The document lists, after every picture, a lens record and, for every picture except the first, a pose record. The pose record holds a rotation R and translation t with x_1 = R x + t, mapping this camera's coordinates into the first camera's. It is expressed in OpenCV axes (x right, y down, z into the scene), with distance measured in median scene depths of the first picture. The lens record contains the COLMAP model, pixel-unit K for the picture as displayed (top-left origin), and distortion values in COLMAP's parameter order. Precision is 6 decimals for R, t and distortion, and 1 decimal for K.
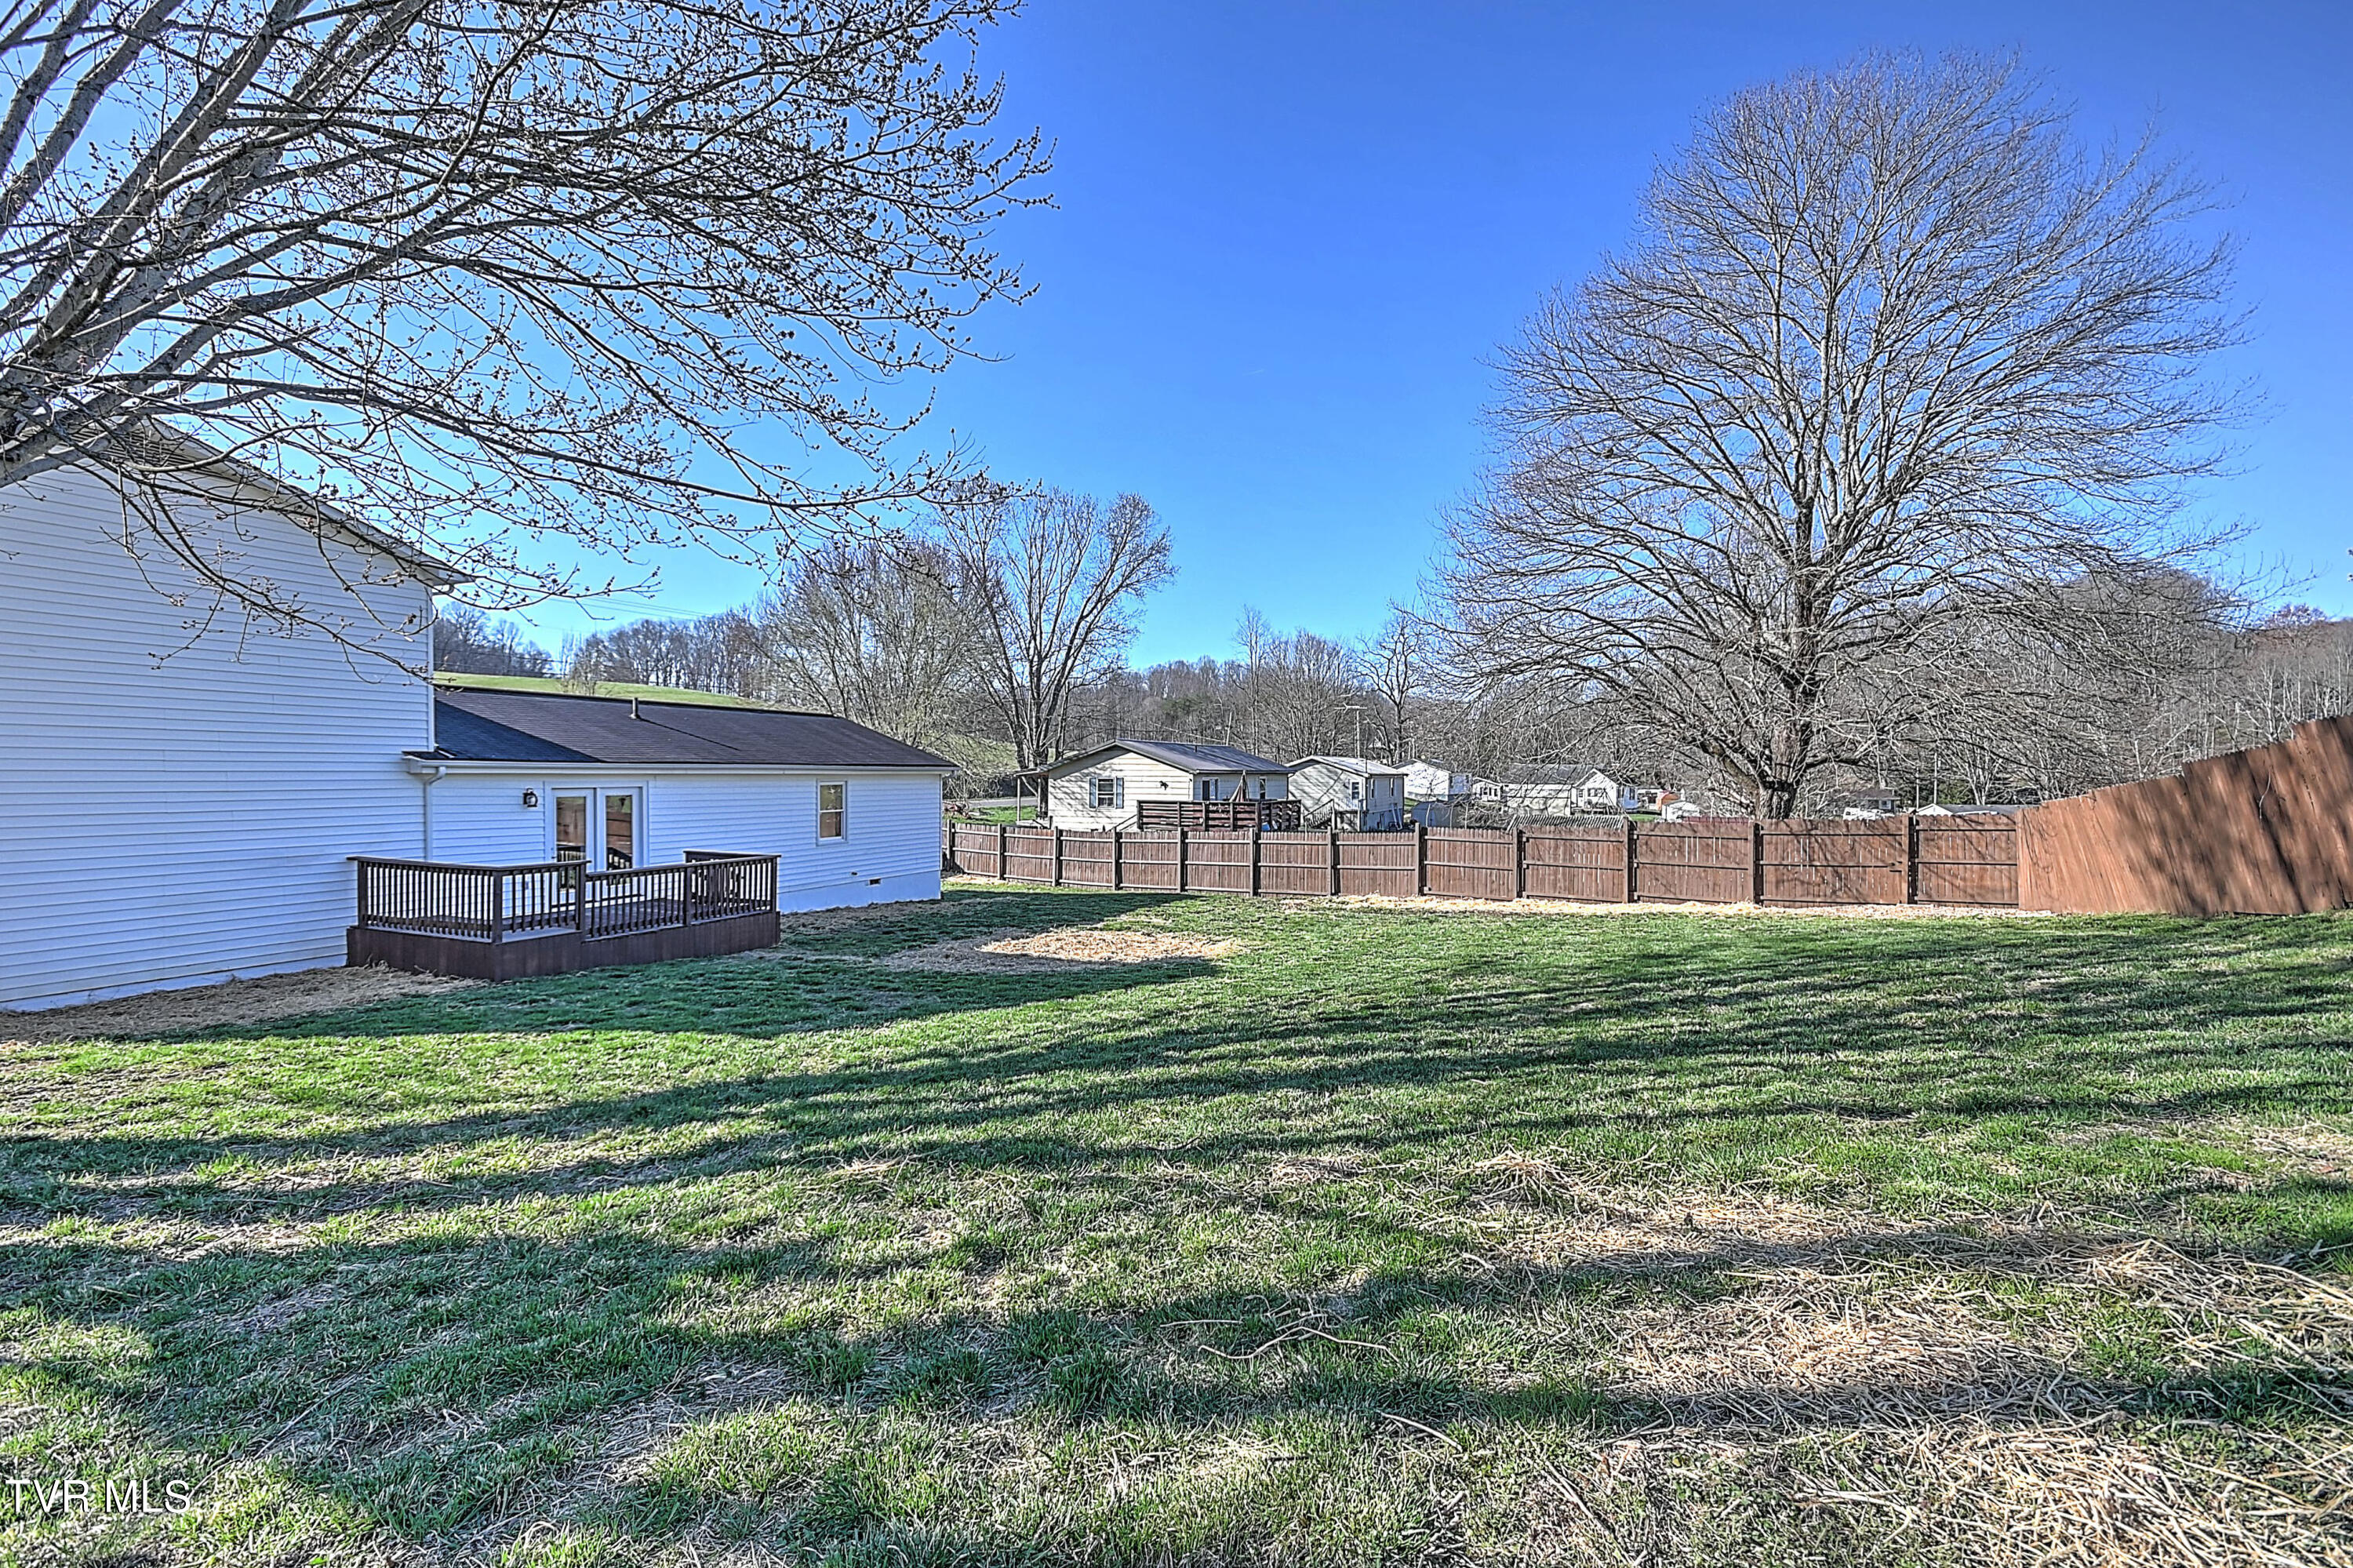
lens RADIAL K [[1022.3, 0, 1176.5], [0, 1022.3, 784.0], [0, 0, 1]] dist [0.017382, -0.009796]
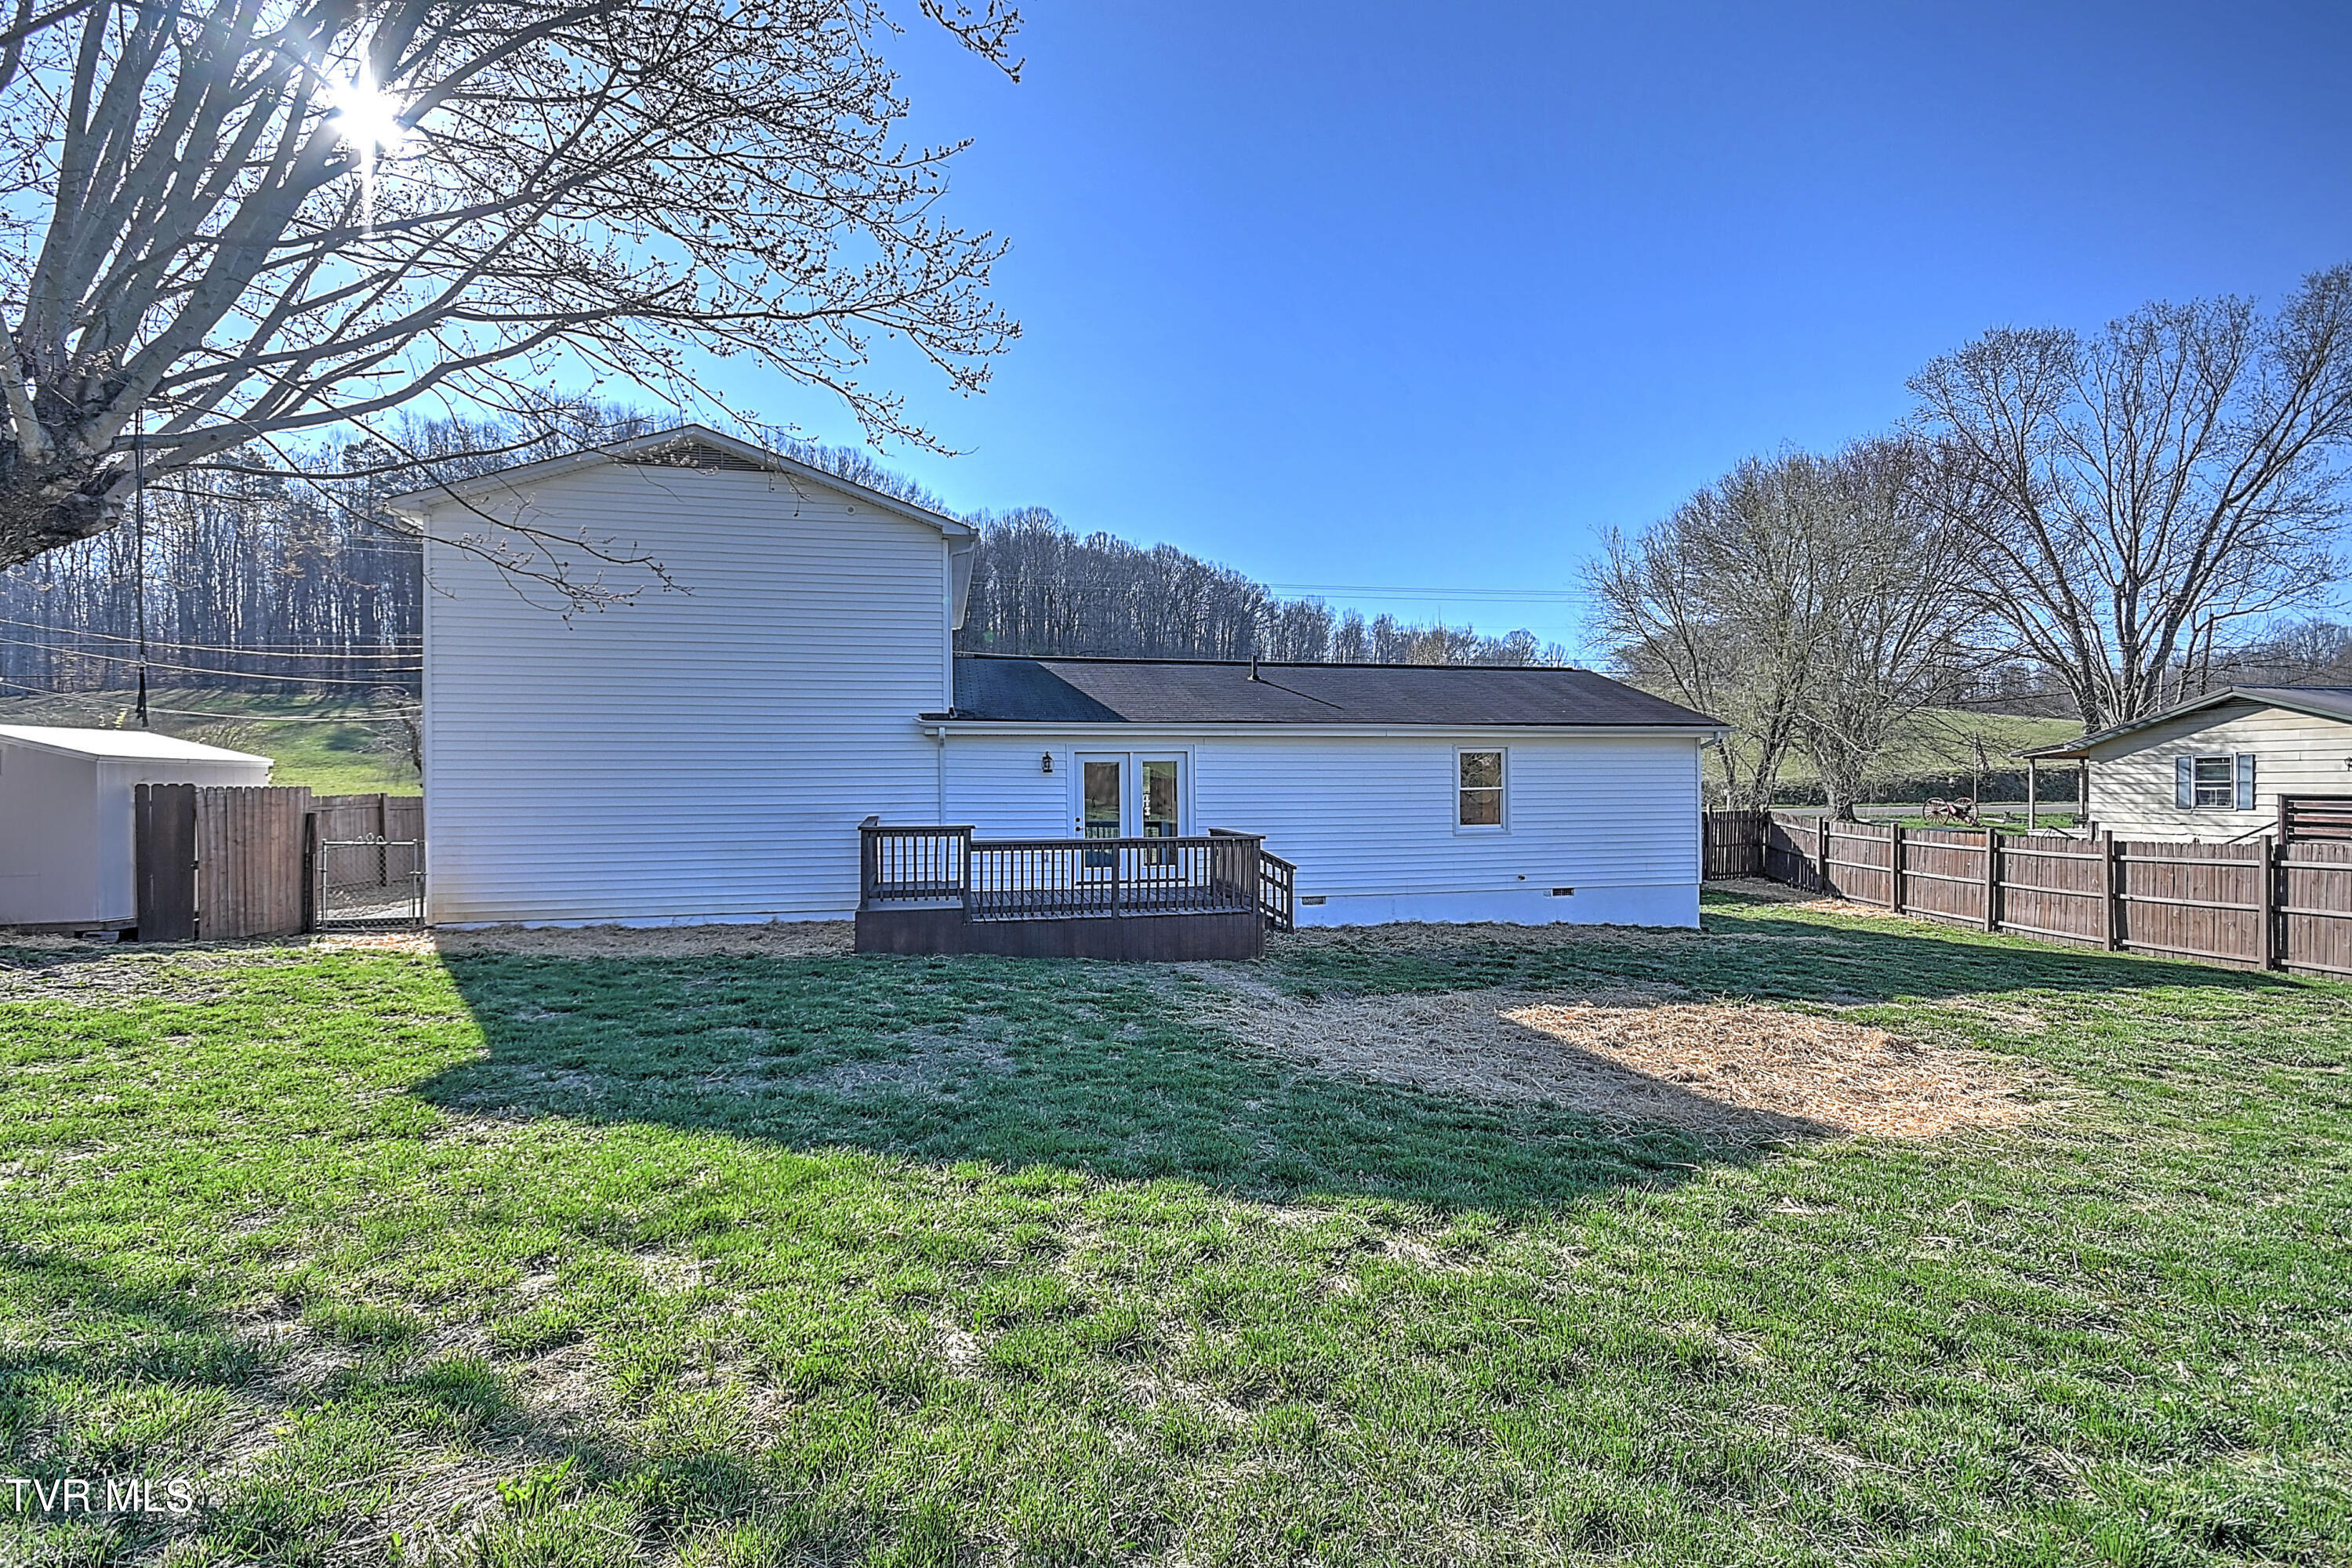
lens RADIAL K [[1021.8, 0, 1176.0], [0, 1021.8, 784.0], [0, 0, 1]] dist [0.017382, -0.009796]
pose [[0.579939, -0.007797, -0.814622, 0.100156], [0.000760, 0.999959, -0.009030, 0.022754], [0.814659, 0.004618, 0.579921, 0.308156]]
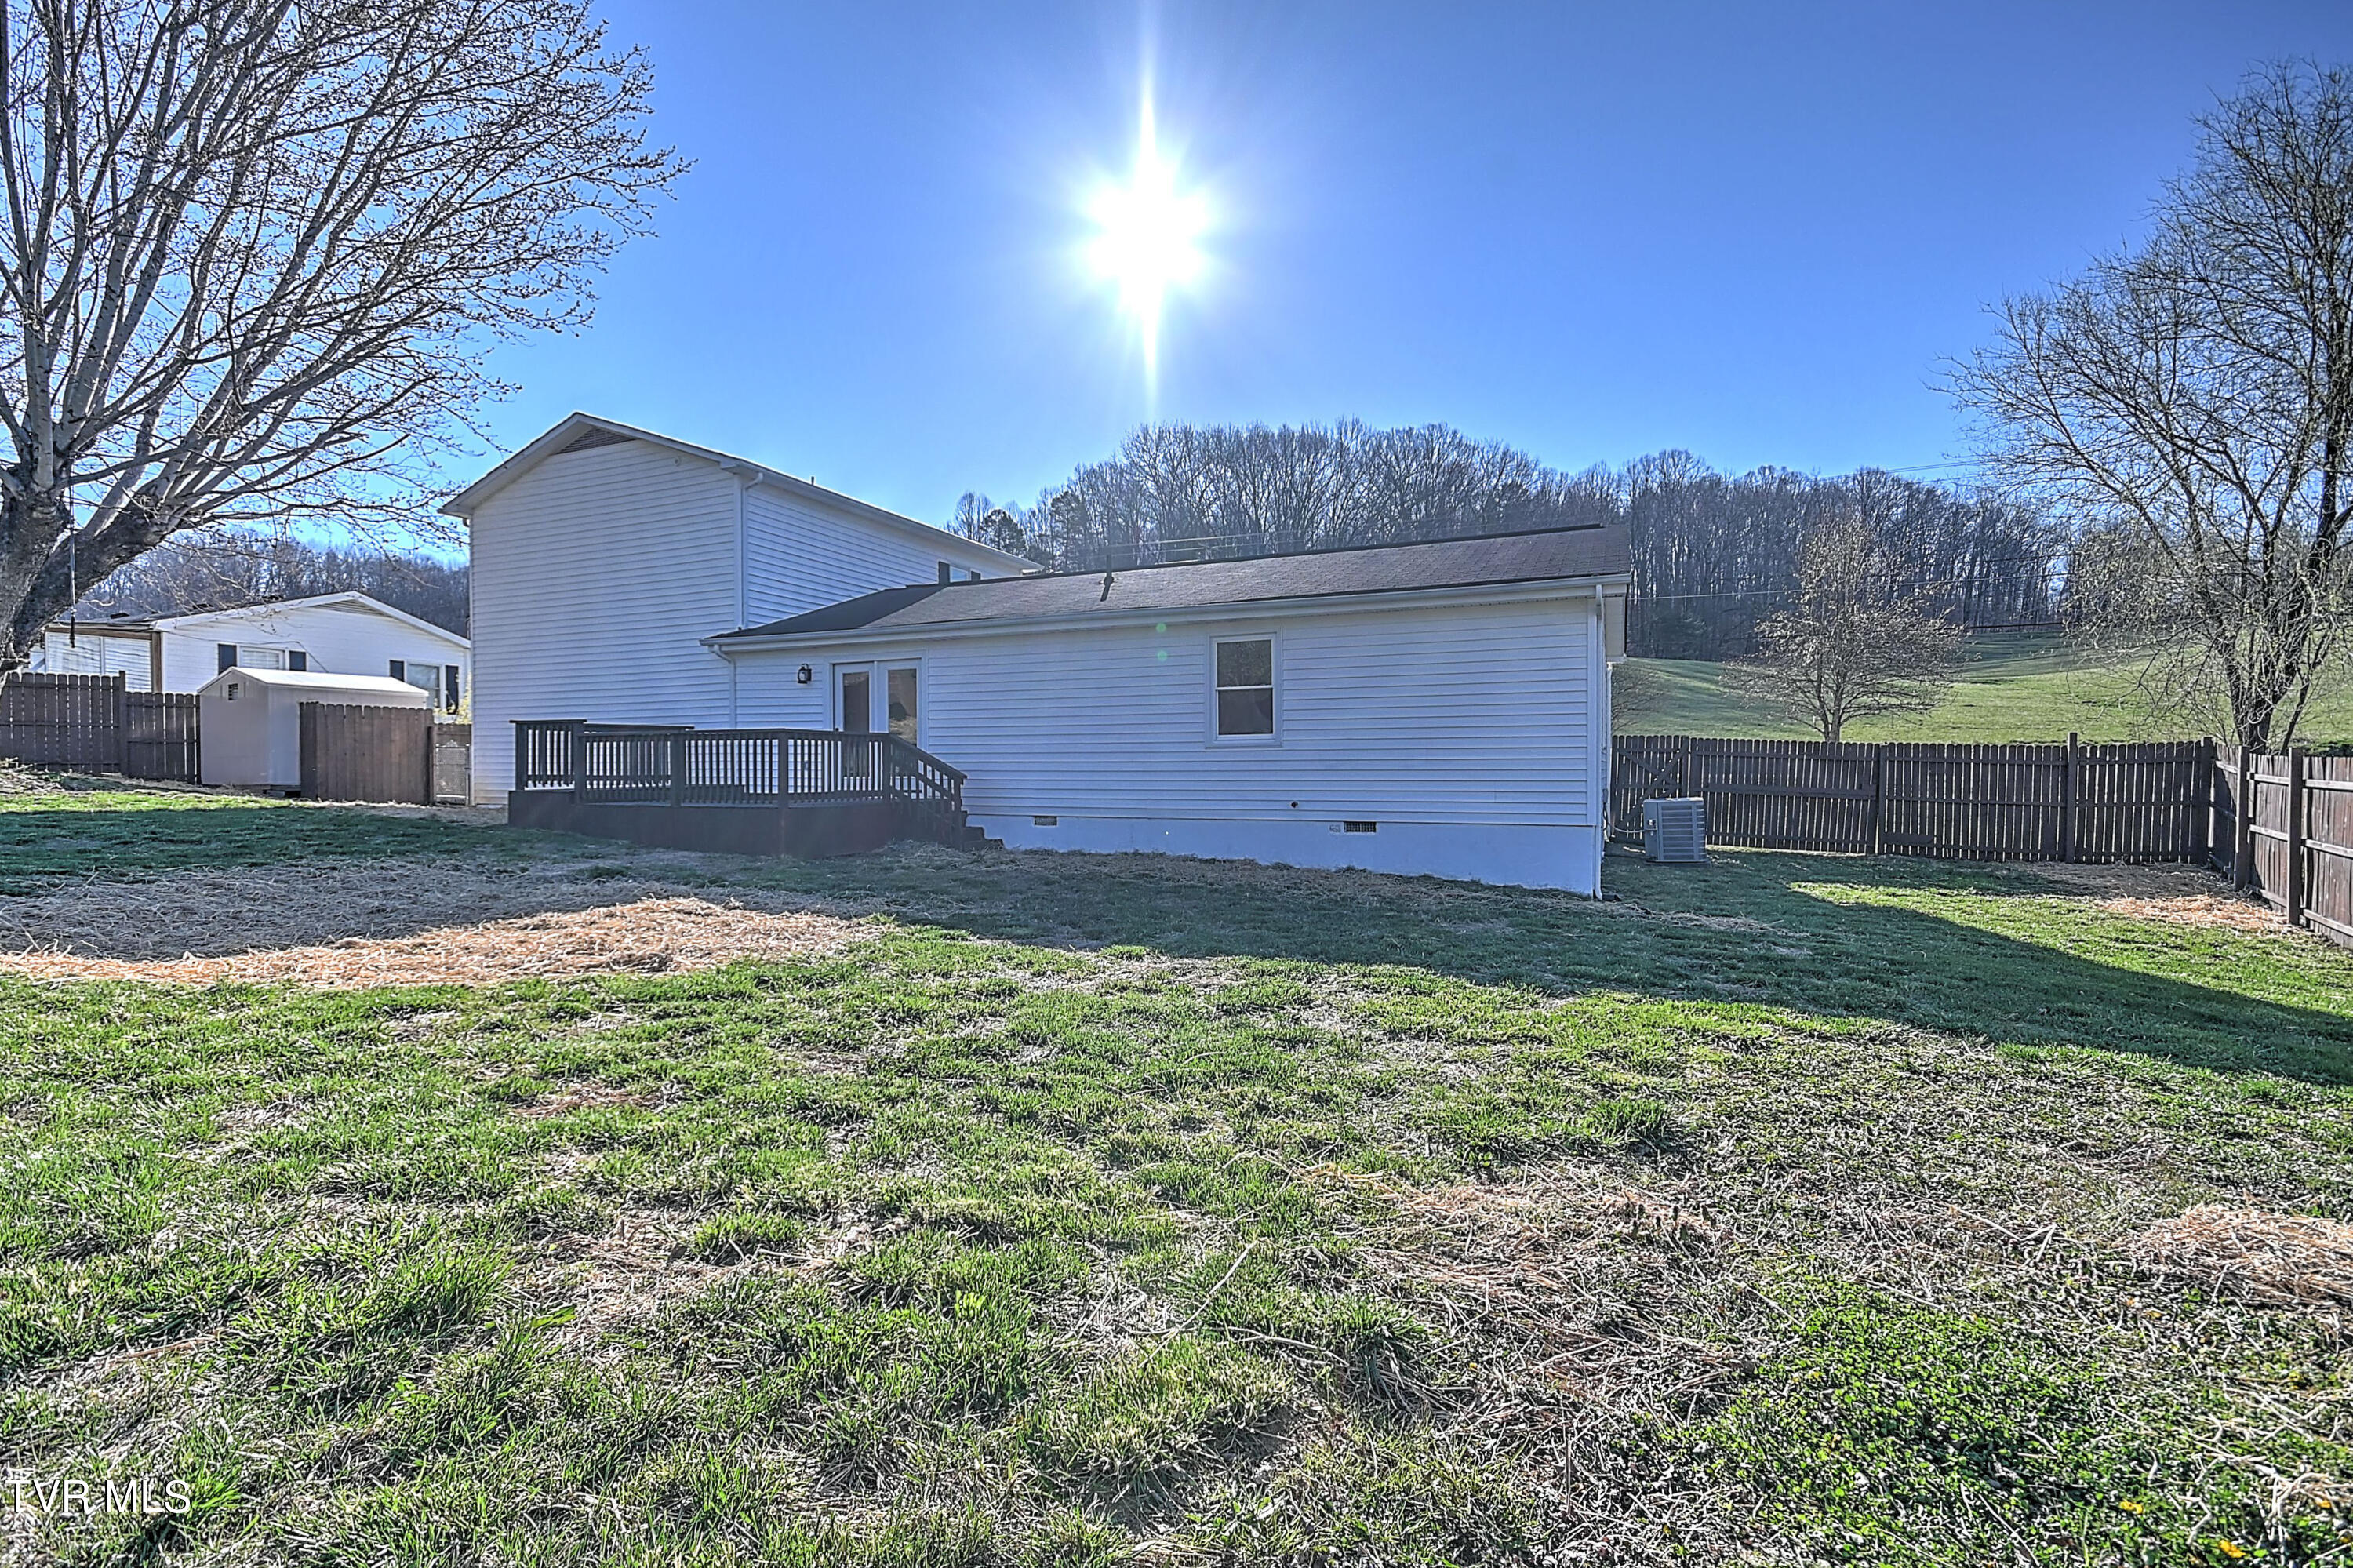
lens RADIAL K [[1022.3, 0, 1176.5], [0, 1022.3, 784.0], [0, 0, 1]] dist [0.017382, -0.009796]
pose [[-0.012575, 0.010456, -0.999866, 0.177075], [-0.008010, 0.999912, 0.010558, 0.056725], [0.999889, 0.008142, -0.012490, 0.744738]]
